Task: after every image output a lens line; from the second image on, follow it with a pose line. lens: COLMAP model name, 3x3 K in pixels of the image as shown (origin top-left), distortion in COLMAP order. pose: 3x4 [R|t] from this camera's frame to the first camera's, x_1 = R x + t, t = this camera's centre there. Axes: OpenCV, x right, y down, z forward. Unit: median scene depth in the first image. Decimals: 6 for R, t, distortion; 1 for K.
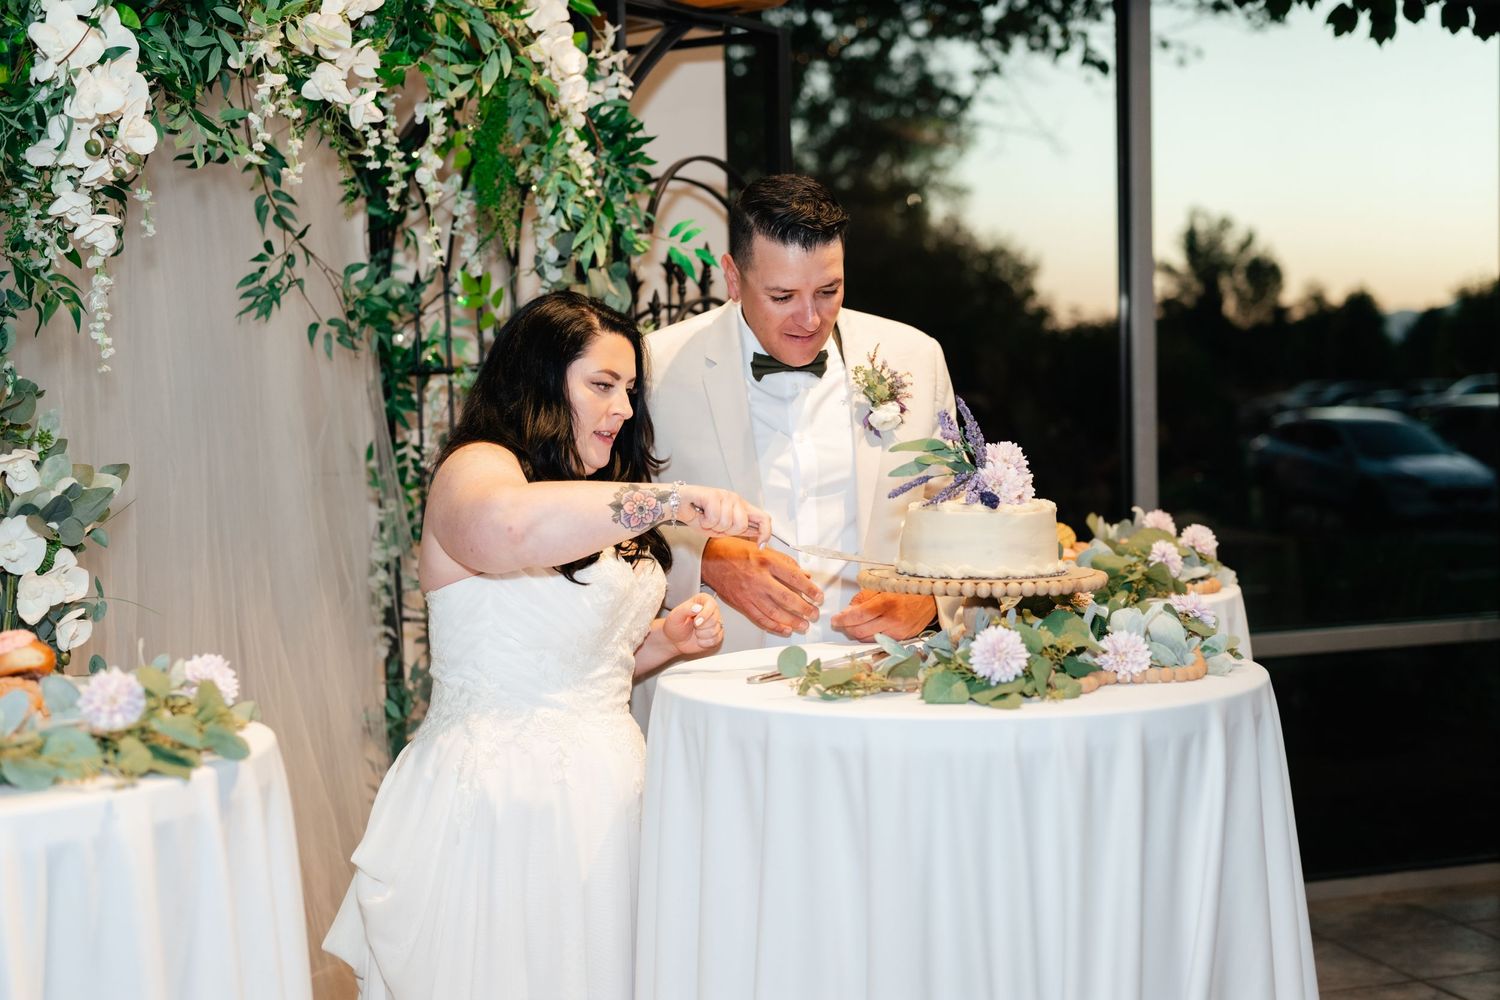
lens RADIAL K [[2155.0, 0, 750.0], [0, 2155.0, 500.0], [0, 0, 1]] dist [-0.011476, 0.011819]
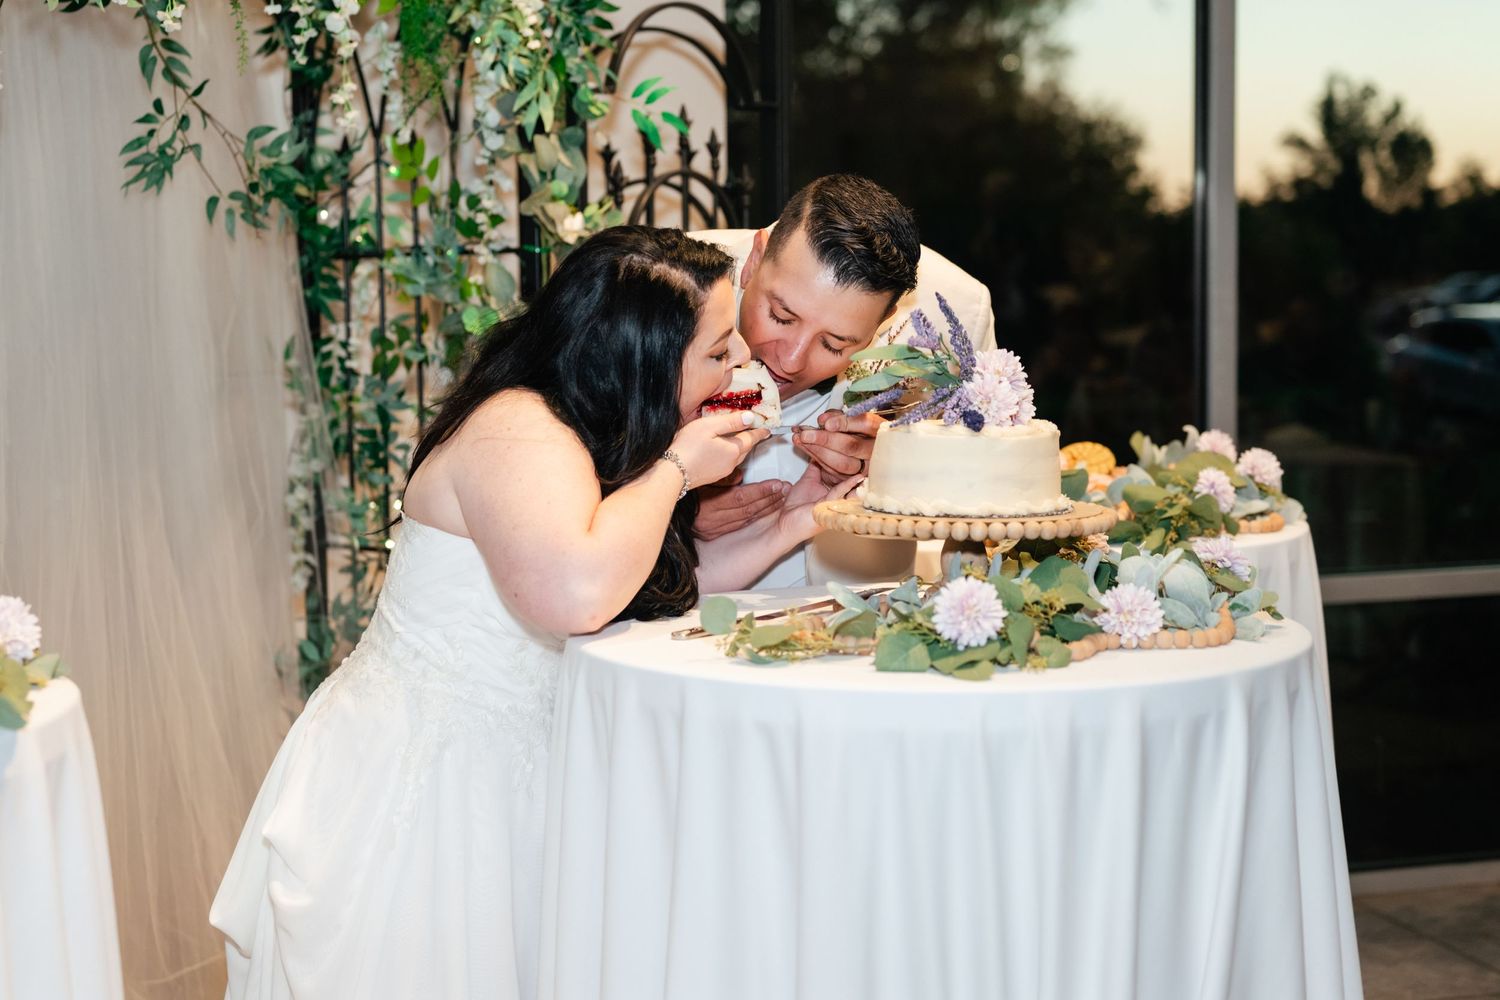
lens RADIAL K [[2263.4, 0, 831.6], [0, 2263.4, 435.7], [0, 0, 1]] dist [0.006155, -0.059311]
pose [[0.998652, 0.014269, -0.049908, 0.086930], [-0.013185, 0.999671, 0.021984, -0.010752], [0.050205, -0.021297, 0.998512, 0.119428]]
